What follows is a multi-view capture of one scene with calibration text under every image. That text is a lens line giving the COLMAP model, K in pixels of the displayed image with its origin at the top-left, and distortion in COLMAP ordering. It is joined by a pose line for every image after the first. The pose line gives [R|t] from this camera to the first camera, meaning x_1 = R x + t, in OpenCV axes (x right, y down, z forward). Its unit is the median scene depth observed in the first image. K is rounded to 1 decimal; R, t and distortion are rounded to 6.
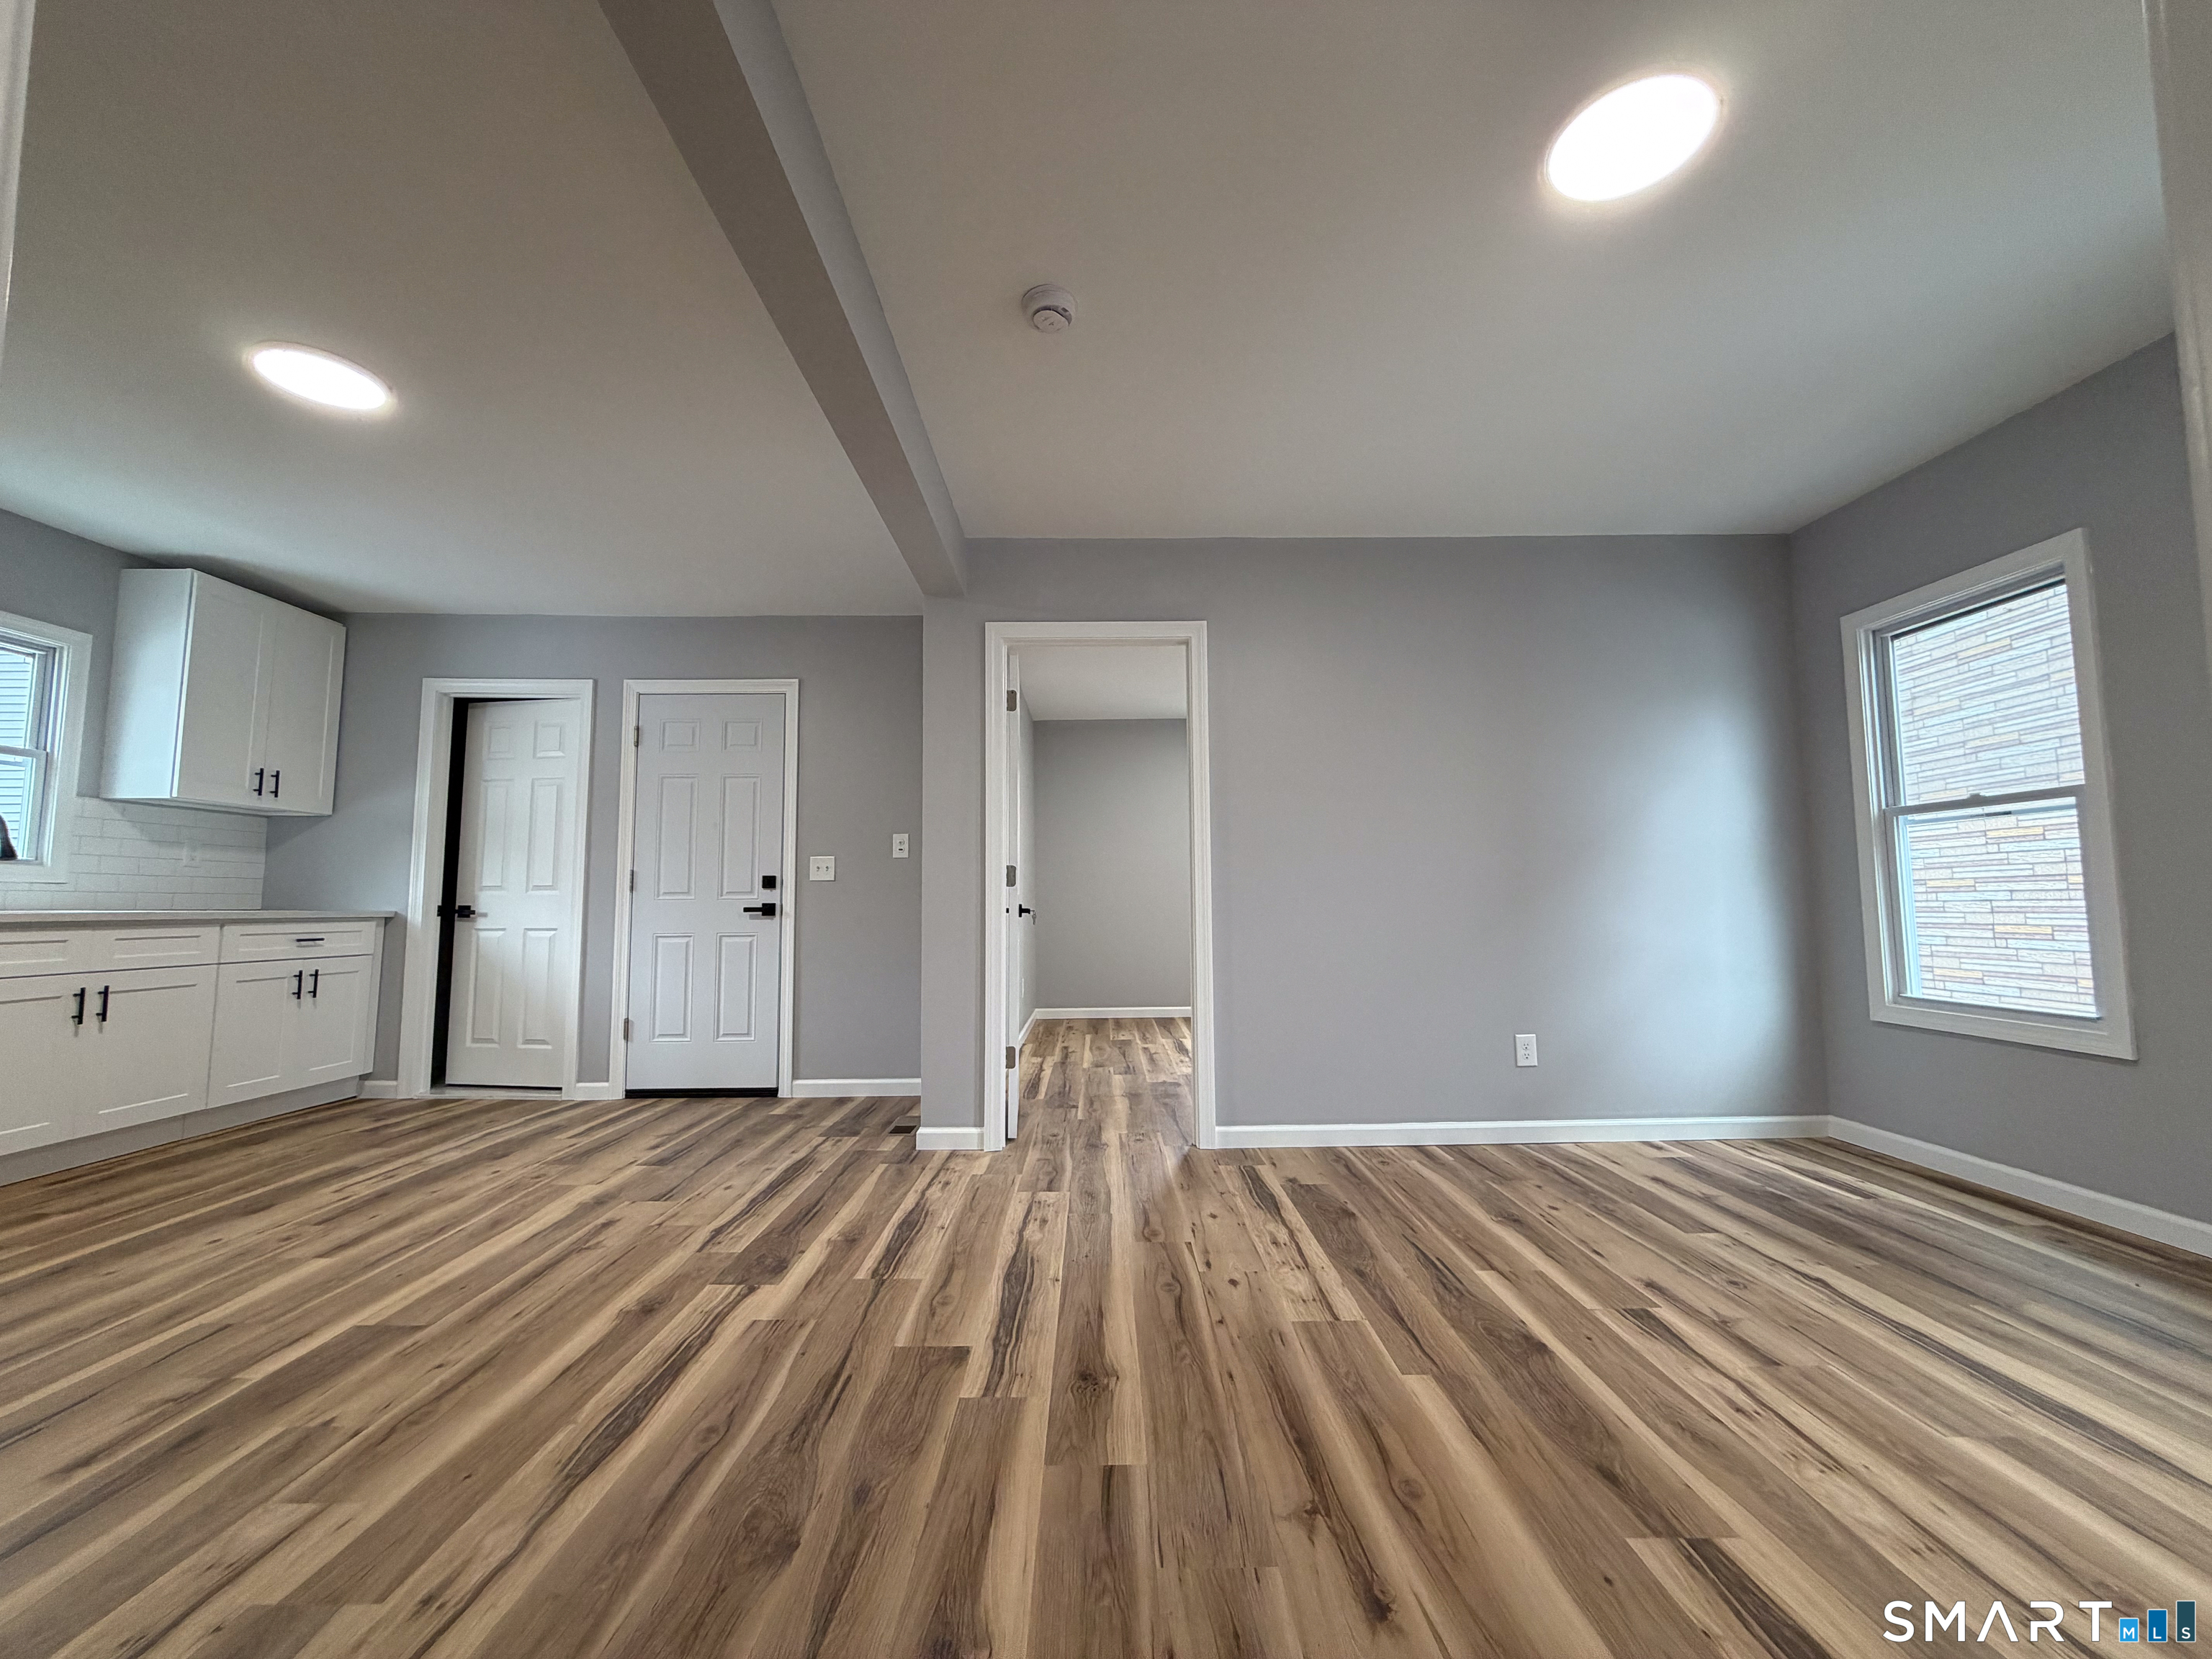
lens RADIAL K [[880.3, 0, 1100.7], [0, 880.3, 829.7], [0, 0, 1]] dist [-0.000053, 0.000095]
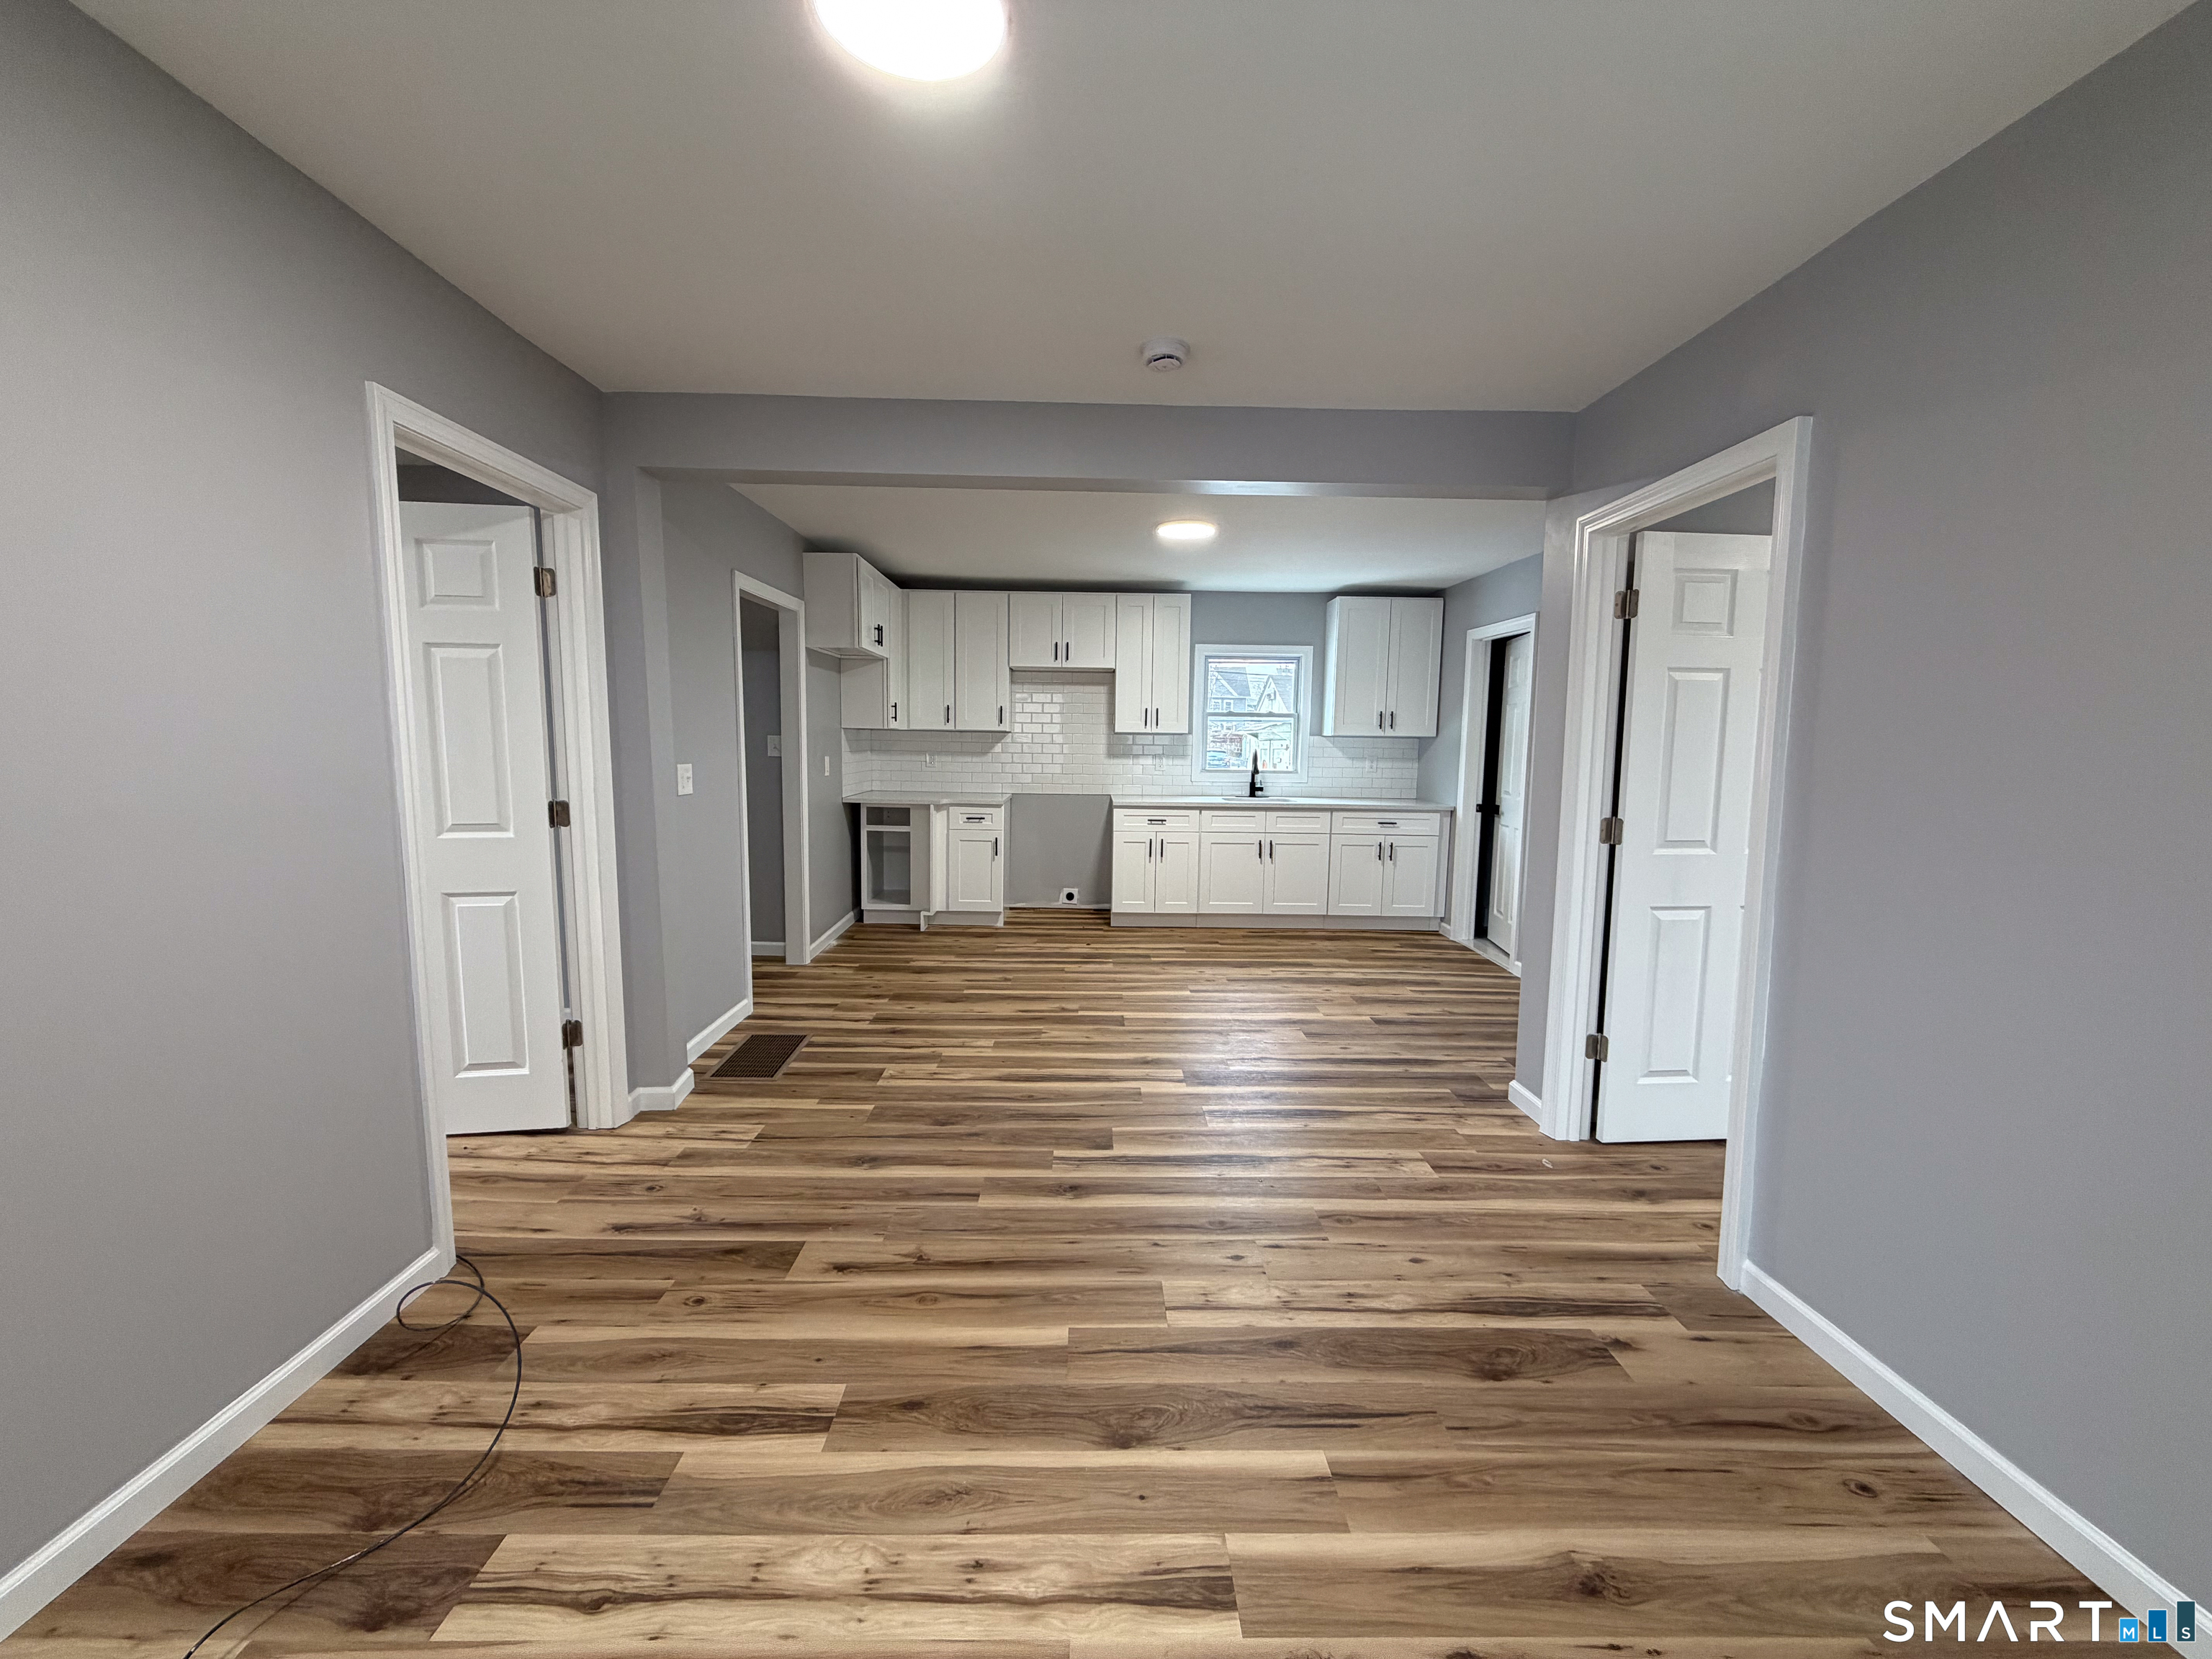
lens RADIAL K [[880.3, 0, 1100.3], [0, 880.3, 832.3], [0, 0, 1]] dist [-0.000053, 0.000095]
pose [[0.010213, 0.106559, -0.994254, 0.823576], [0.070116, 0.991782, 0.107014, -0.077889], [0.997487, -0.070806, 0.002658, 0.635285]]
